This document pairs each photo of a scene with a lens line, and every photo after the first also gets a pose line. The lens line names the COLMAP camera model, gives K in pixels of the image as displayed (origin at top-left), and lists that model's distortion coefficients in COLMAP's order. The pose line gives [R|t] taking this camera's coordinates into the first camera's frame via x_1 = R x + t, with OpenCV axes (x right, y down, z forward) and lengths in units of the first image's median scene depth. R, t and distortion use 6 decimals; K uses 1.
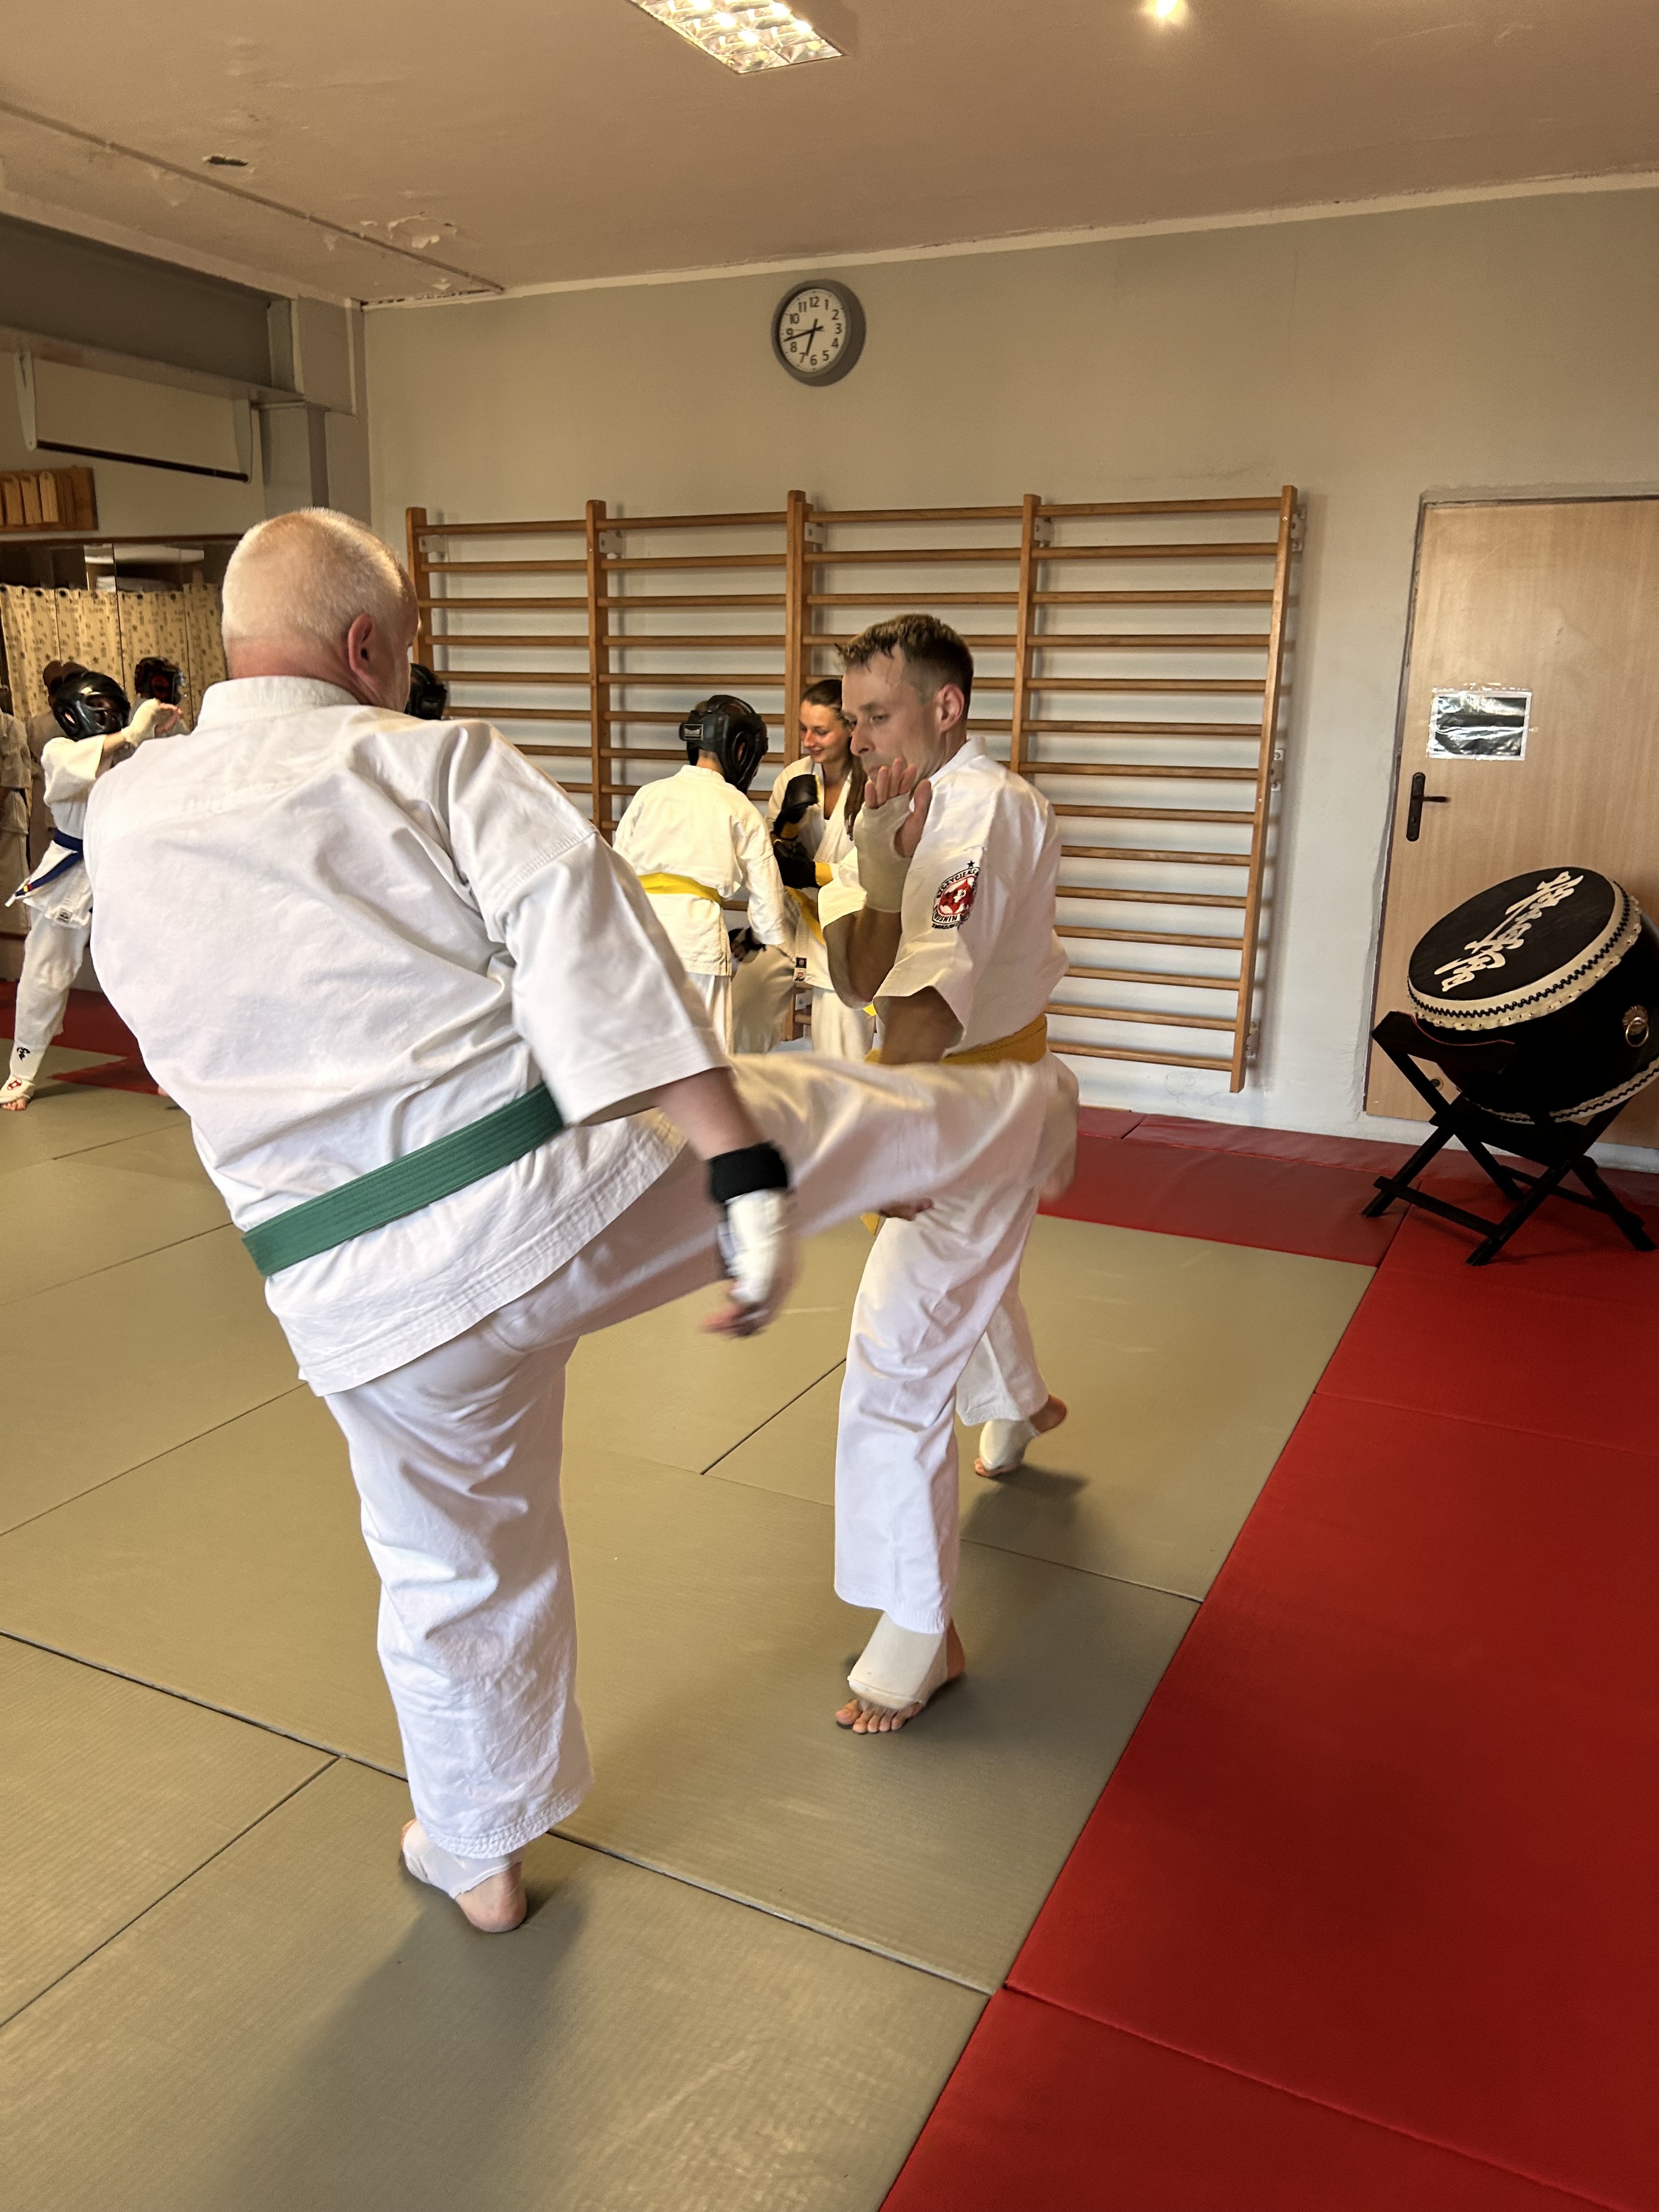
lens RADIAL K [[1692.2, 0, 808.7], [0, 1692.2, 1175.2], [0, 0, 1]] dist [-0.001526, -0.004301]
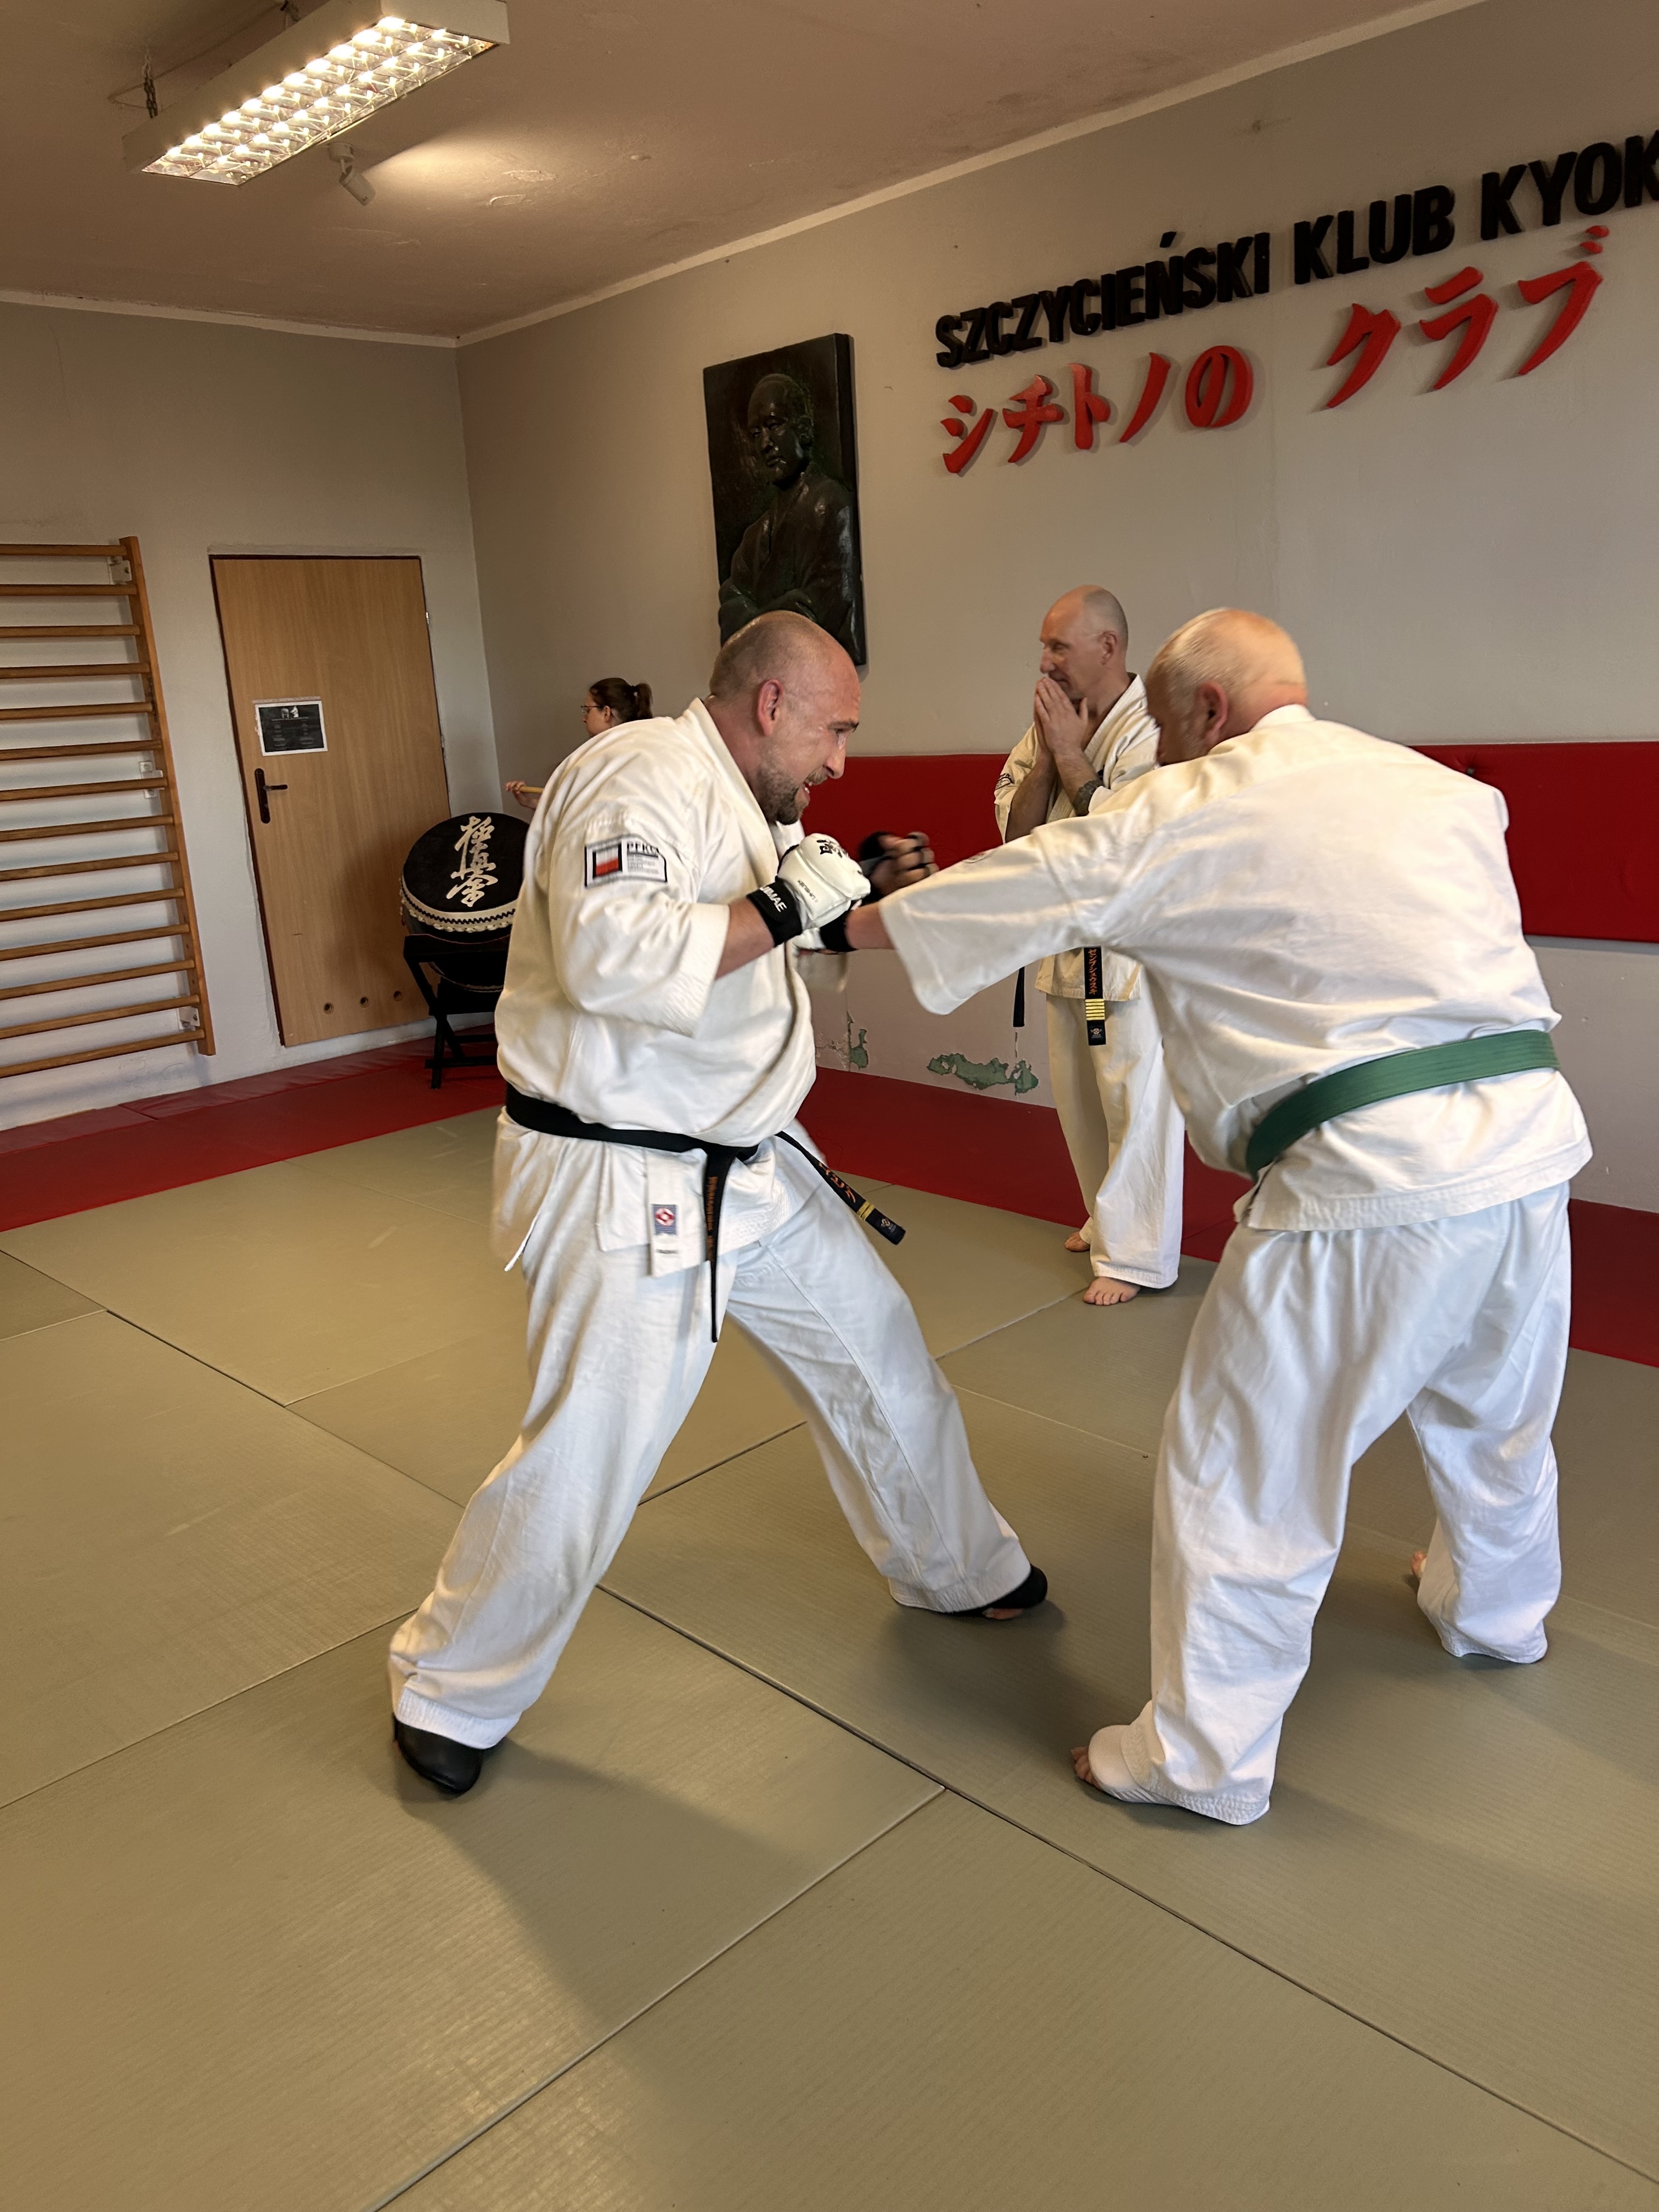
lens RADIAL K [[1664.8, 0, 838.7], [0, 1664.8, 1062.0], [0, 0, 1]] dist [0.053385, -0.004516]
pose [[0.330594, -0.251221, 0.909723, -0.678178], [0.322067, 0.936088, 0.141463, -0.072945], [-0.887119, 0.246225, 0.390375, 0.192928]]
